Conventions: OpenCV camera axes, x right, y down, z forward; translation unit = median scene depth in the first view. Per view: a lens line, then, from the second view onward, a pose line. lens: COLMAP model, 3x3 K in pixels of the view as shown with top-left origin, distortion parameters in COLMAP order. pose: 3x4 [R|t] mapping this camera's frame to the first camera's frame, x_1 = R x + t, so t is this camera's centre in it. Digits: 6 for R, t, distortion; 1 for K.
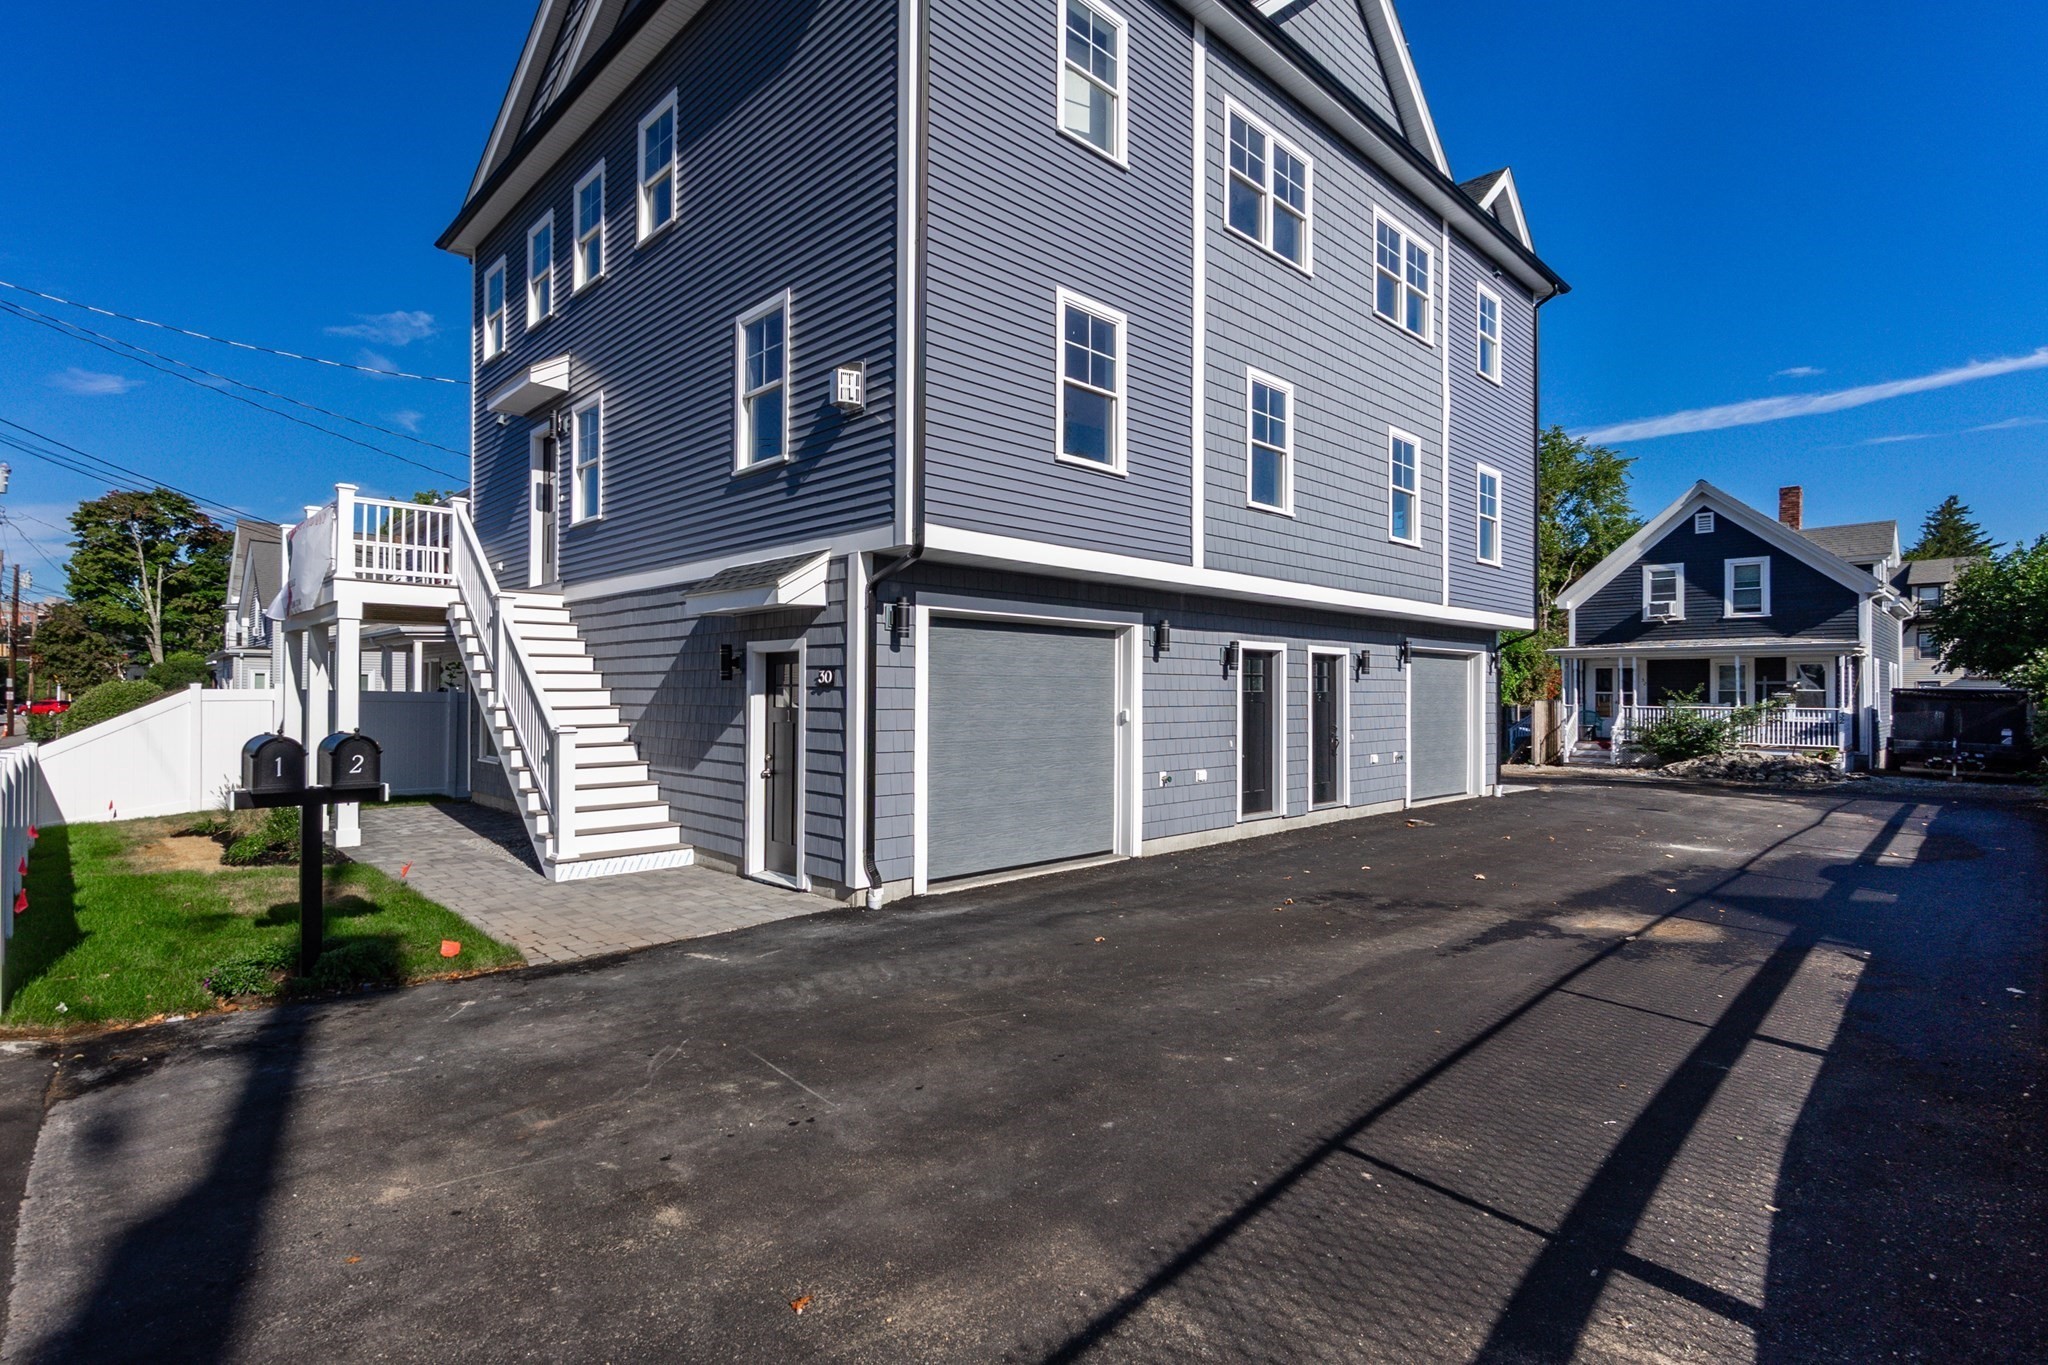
lens RADIAL K [[965.0, 0, 1018.2], [0, 965.0, 742.4], [0, 0, 1]] dist [-0.001542, -0.000135]
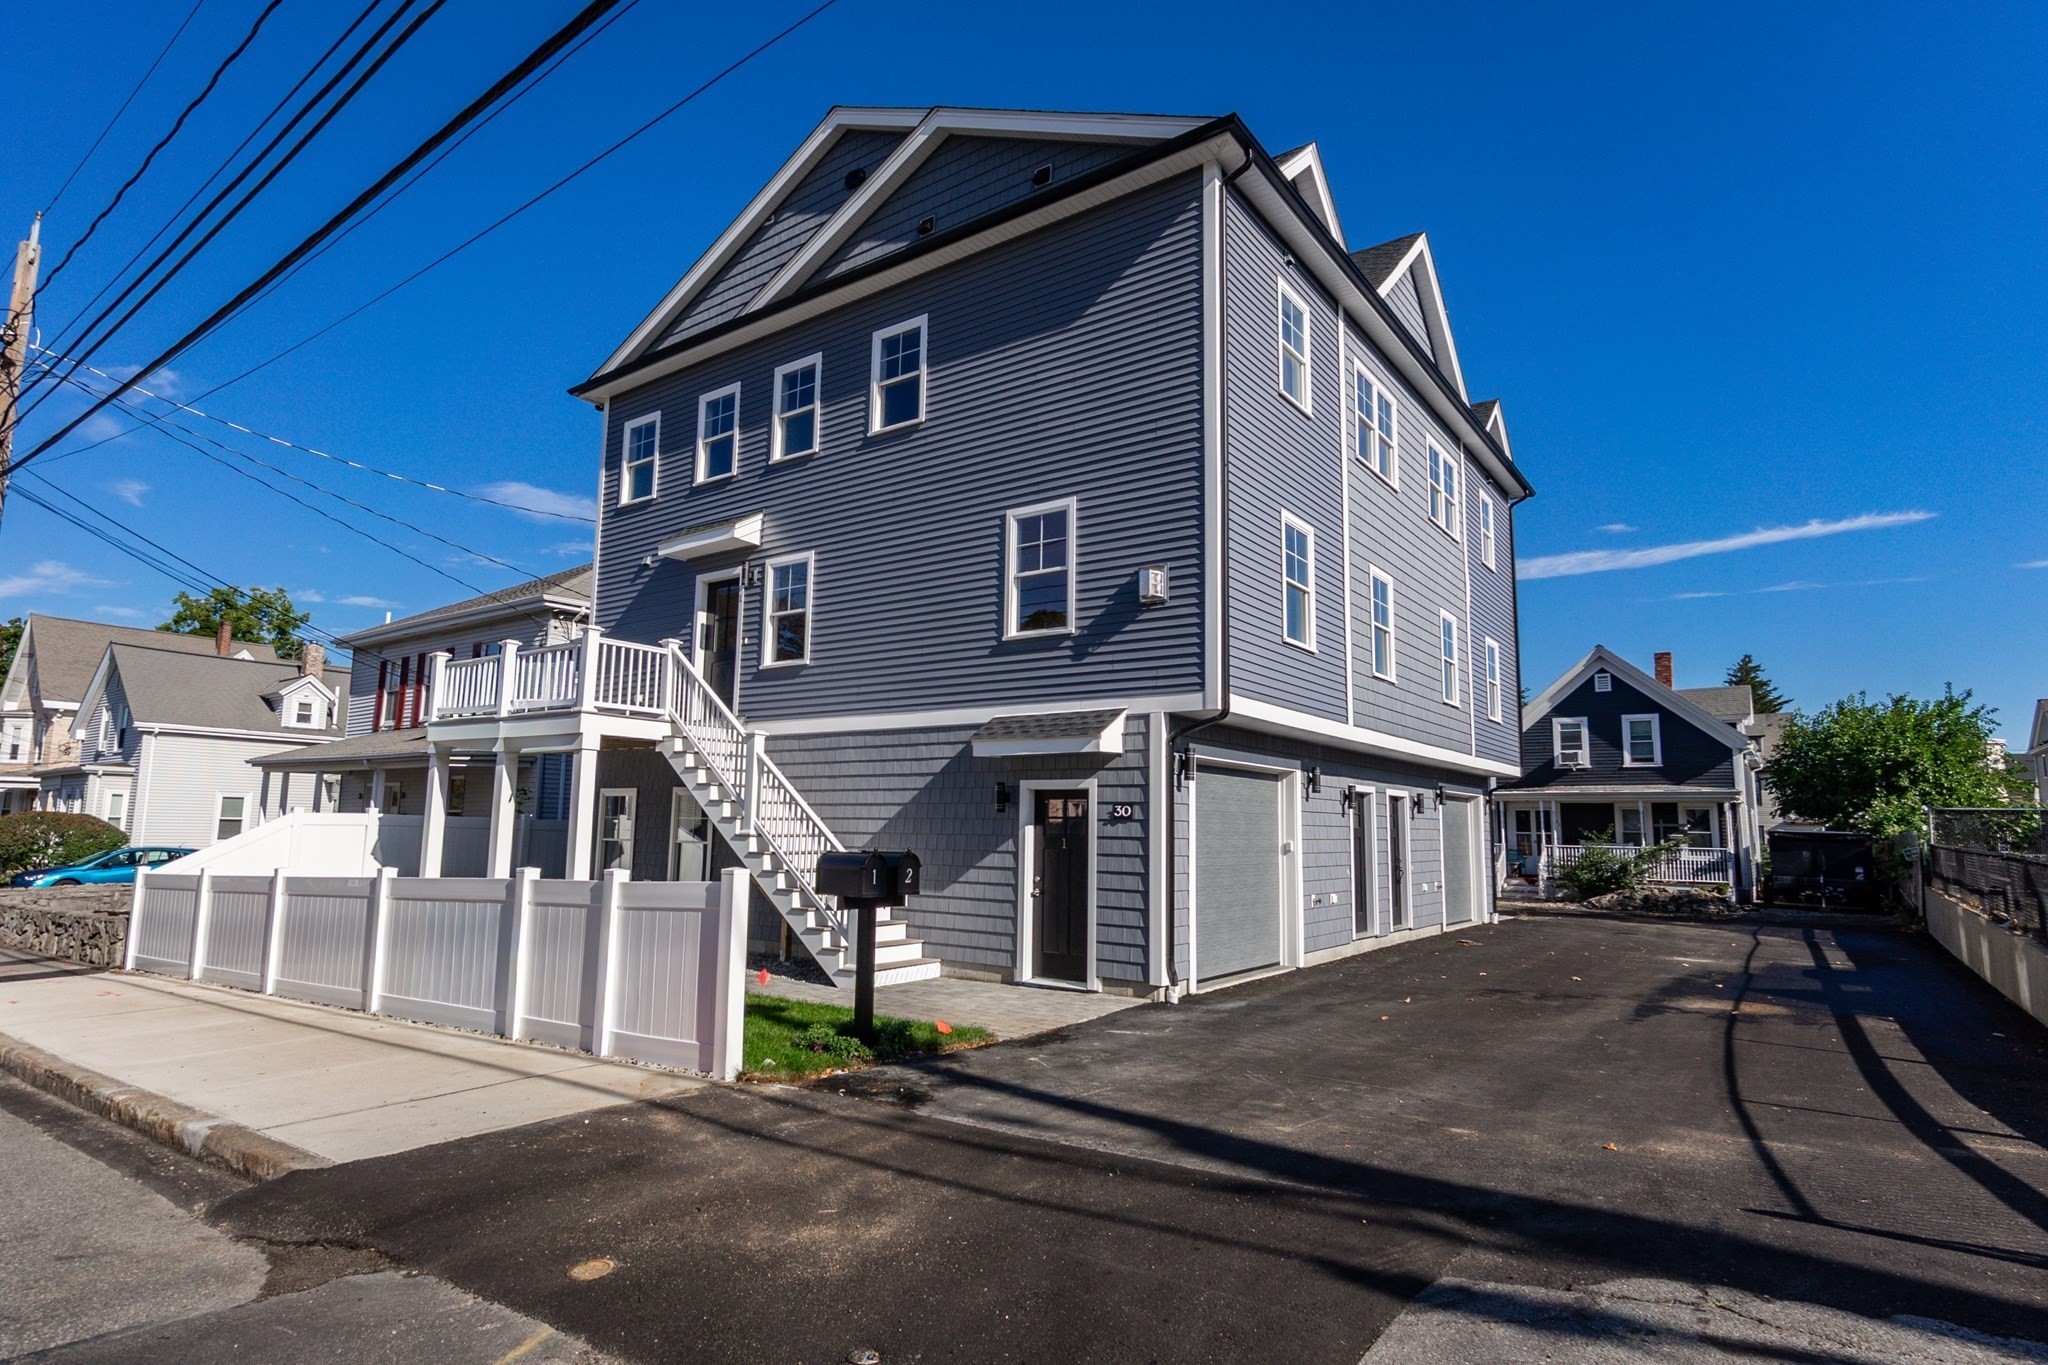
lens RADIAL K [[1054.9, 0, 1029.0], [0, 1054.9, 764.8], [0, 0, 1]] dist [0.003687, -0.000042]
pose [[0.985362, 0.021606, 0.169102, -0.408899], [-0.002807, 0.993858, -0.110624, 0.016103], [-0.170454, 0.108530, 0.979371, -0.218692]]
